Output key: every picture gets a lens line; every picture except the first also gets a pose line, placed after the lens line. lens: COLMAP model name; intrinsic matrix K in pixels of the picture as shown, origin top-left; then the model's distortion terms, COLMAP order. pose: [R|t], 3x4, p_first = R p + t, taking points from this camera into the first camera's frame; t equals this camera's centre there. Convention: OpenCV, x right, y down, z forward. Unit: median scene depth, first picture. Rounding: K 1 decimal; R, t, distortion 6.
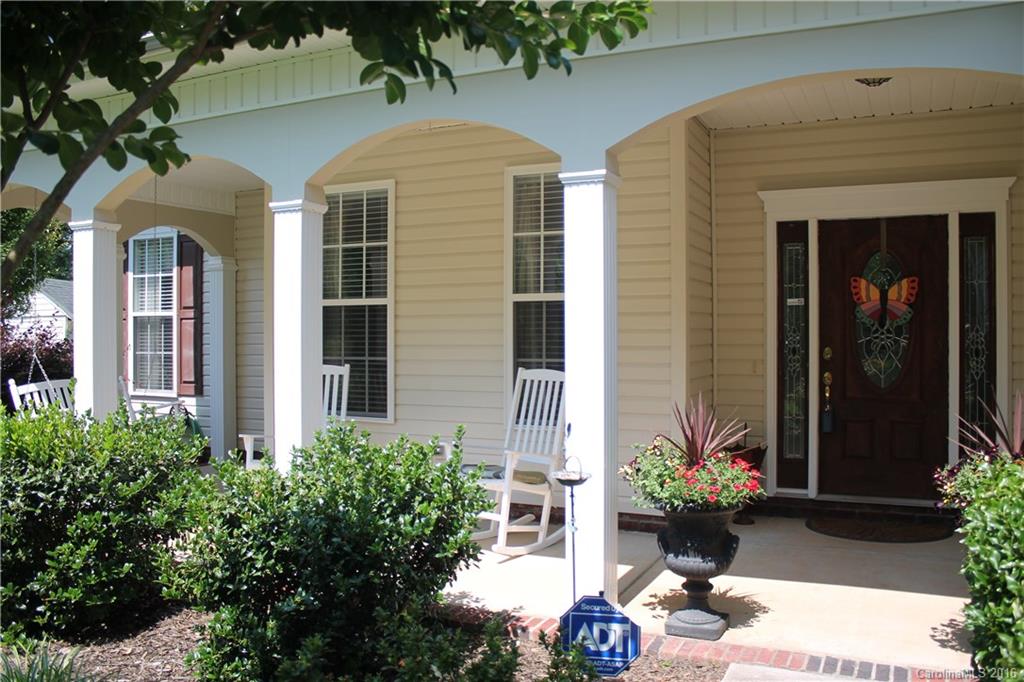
lens RADIAL K [[861.1, 0, 512.0], [0, 861.1, 341.0], [0, 0, 1]] dist [-0.134439, 0.006930]
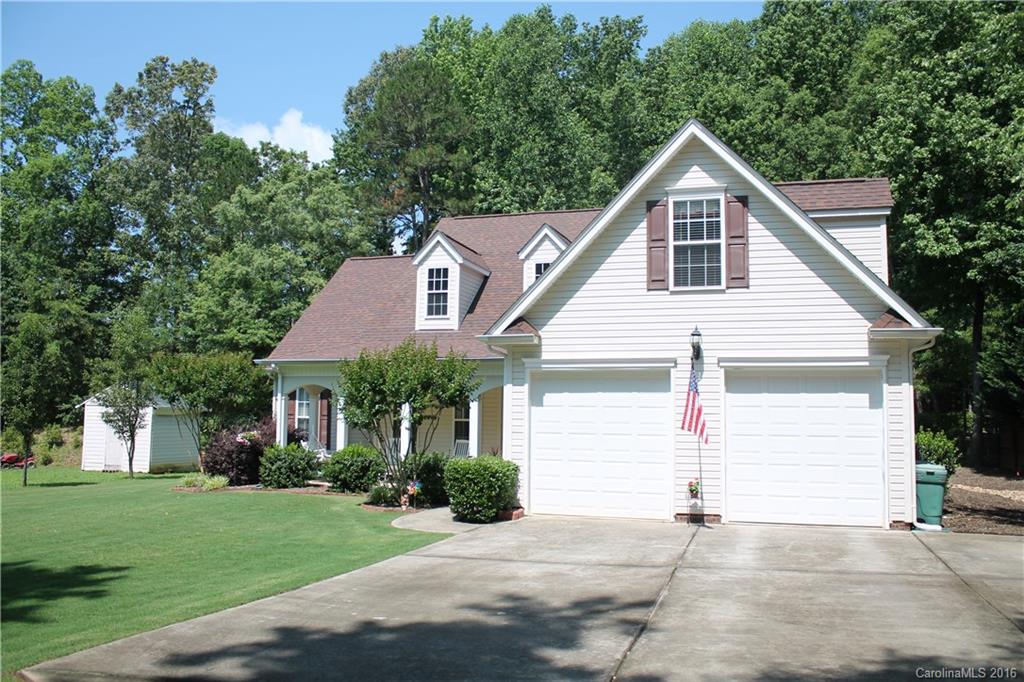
lens RADIAL K [[861.1, 0, 512.0], [0, 861.1, 341.0], [0, 0, 1]] dist [-0.134439, 0.006930]
pose [[0.993281, 0.024724, 0.113058, -0.114730], [-0.013660, 0.995131, -0.097609, -0.019105], [-0.114921, 0.095408, 0.988782, -1.683421]]
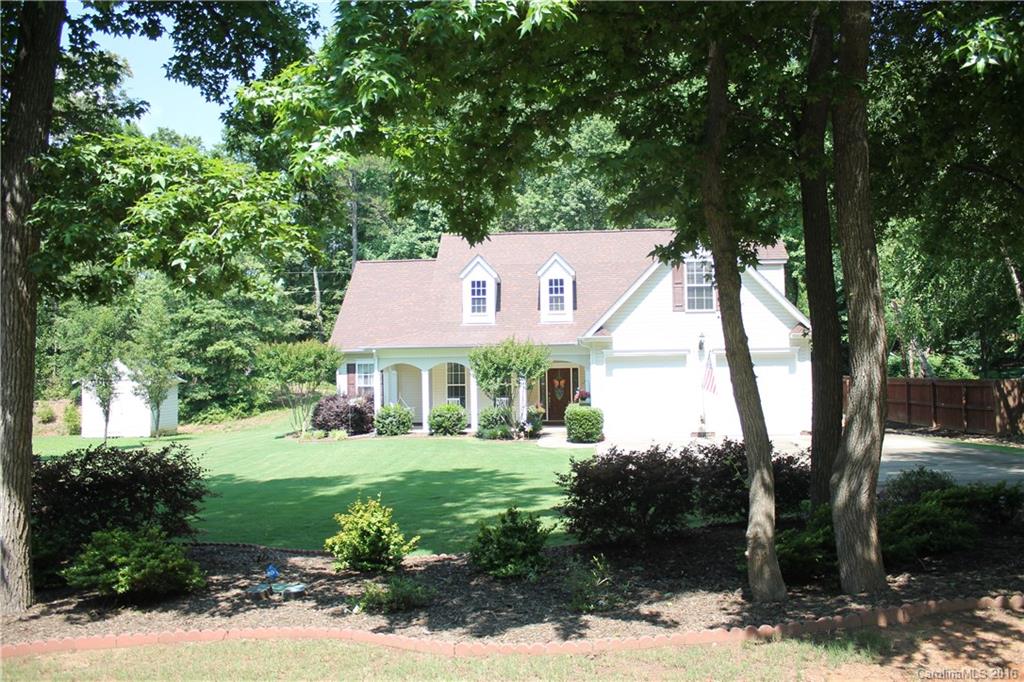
lens RADIAL K [[861.1, 0, 512.0], [0, 861.1, 341.0], [0, 0, 1]] dist [-0.134439, 0.006930]
pose [[0.934410, 0.000940, 0.356198, -1.153461], [0.016368, 0.998827, -0.045574, -0.047226], [-0.355823, 0.048415, 0.933299, -2.581798]]
